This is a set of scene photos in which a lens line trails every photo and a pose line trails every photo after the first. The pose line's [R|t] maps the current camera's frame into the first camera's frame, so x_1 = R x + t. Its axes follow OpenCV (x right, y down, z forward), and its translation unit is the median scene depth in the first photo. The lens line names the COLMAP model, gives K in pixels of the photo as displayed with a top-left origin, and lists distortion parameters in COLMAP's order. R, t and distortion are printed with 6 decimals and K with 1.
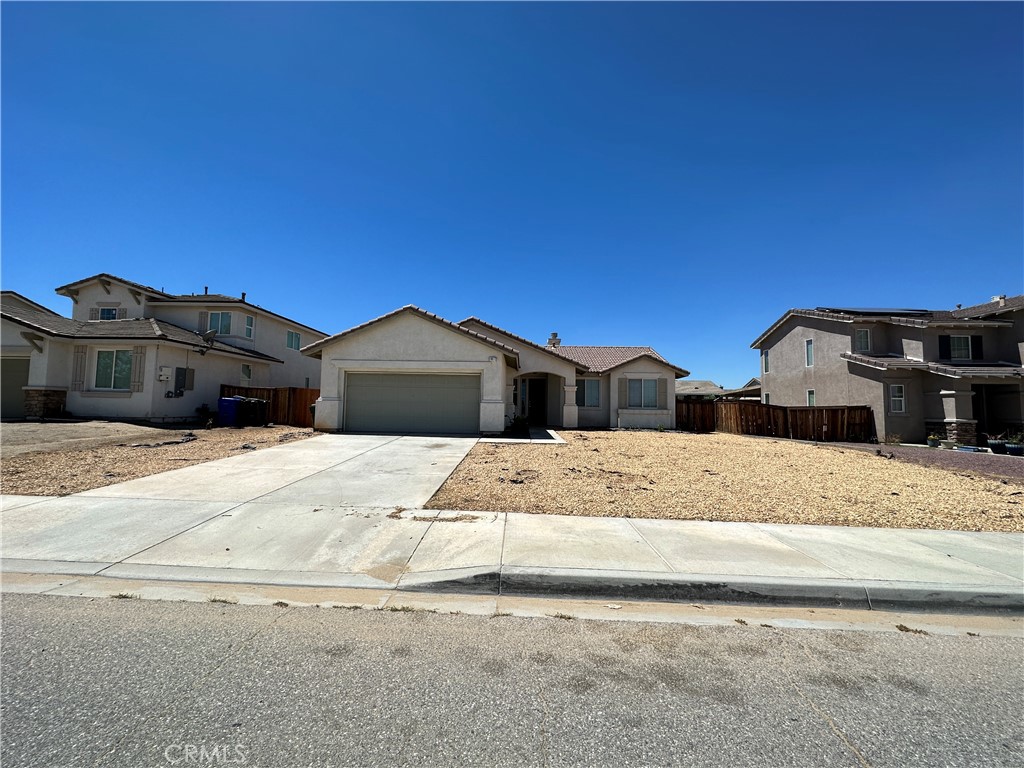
lens RADIAL K [[408.1, 0, 510.3], [0, 408.1, 381.1], [0, 0, 1]] dist [-0.002539, 0.000618]
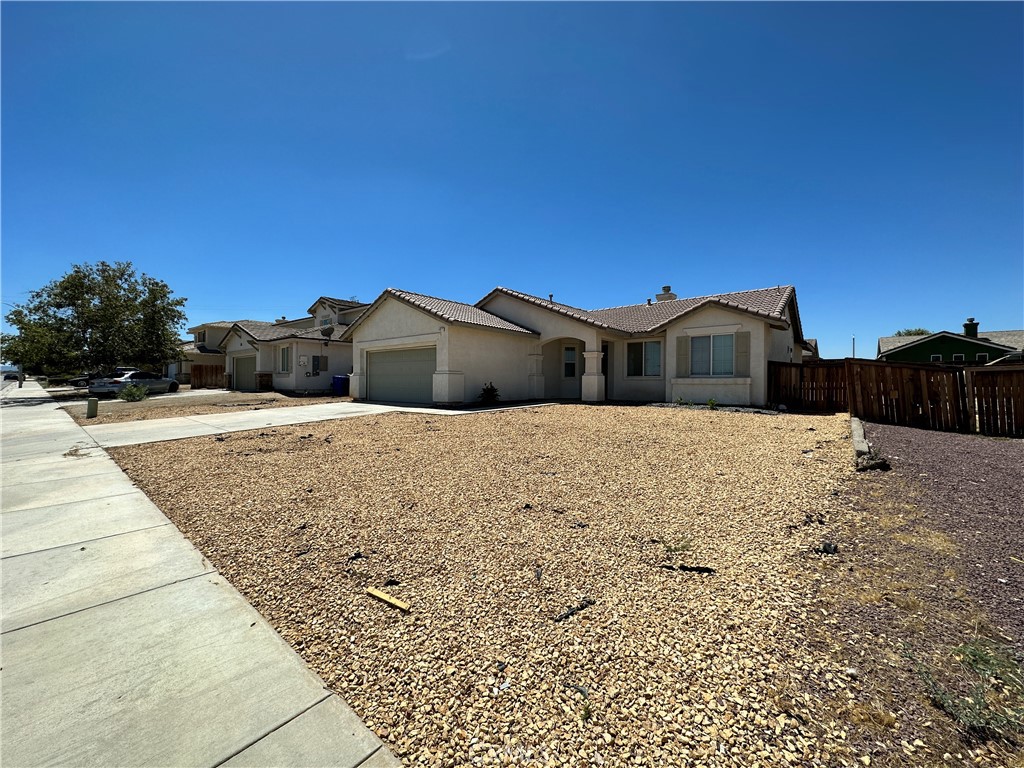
lens RADIAL K [[408.1, 0, 506.4], [0, 408.1, 382.9], [0, 0, 1]] dist [-0.002539, 0.000618]
pose [[0.777530, -0.014497, -0.628679, 0.530992], [0.052318, 0.997760, 0.041698, 0.031882], [0.626666, -0.065312, 0.776546, 0.236644]]
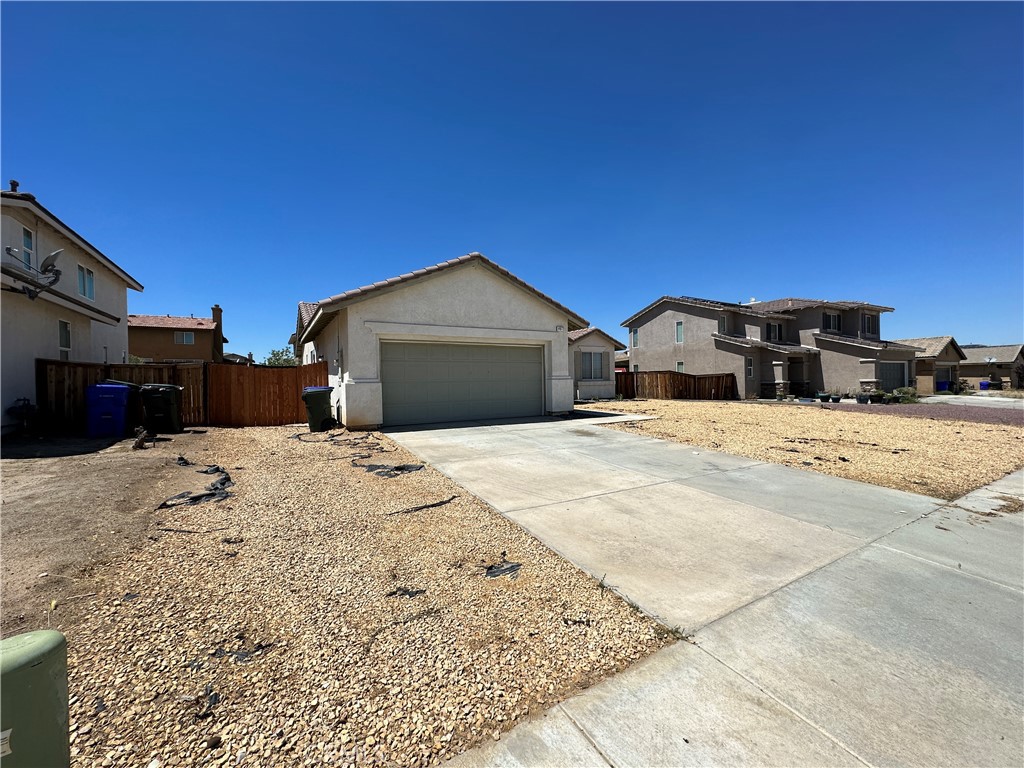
lens RADIAL K [[408.1, 0, 511.0], [0, 408.1, 380.9], [0, 0, 1]] dist [-0.002539, 0.000618]
pose [[0.845777, -0.032412, 0.532552, -0.448462], [-0.004493, 0.997685, 0.067857, -0.001636], [-0.533518, -0.059784, 0.843673, 0.236832]]
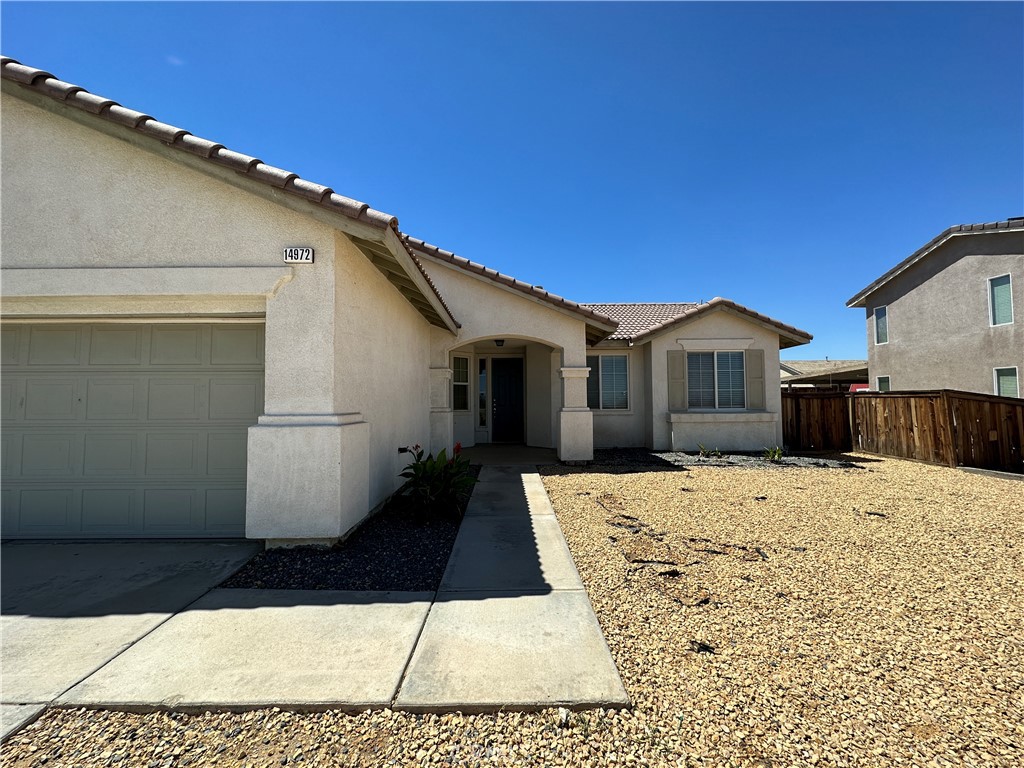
lens RADIAL K [[408.1, 0, 511.0], [0, 408.1, 384.9], [0, 0, 1]] dist [-0.002539, 0.000618]
pose [[0.999096, -0.023516, 0.035413, 0.060465], [0.022593, 0.999400, 0.026238, 0.018321], [-0.036009, -0.025414, 0.999028, 0.550145]]
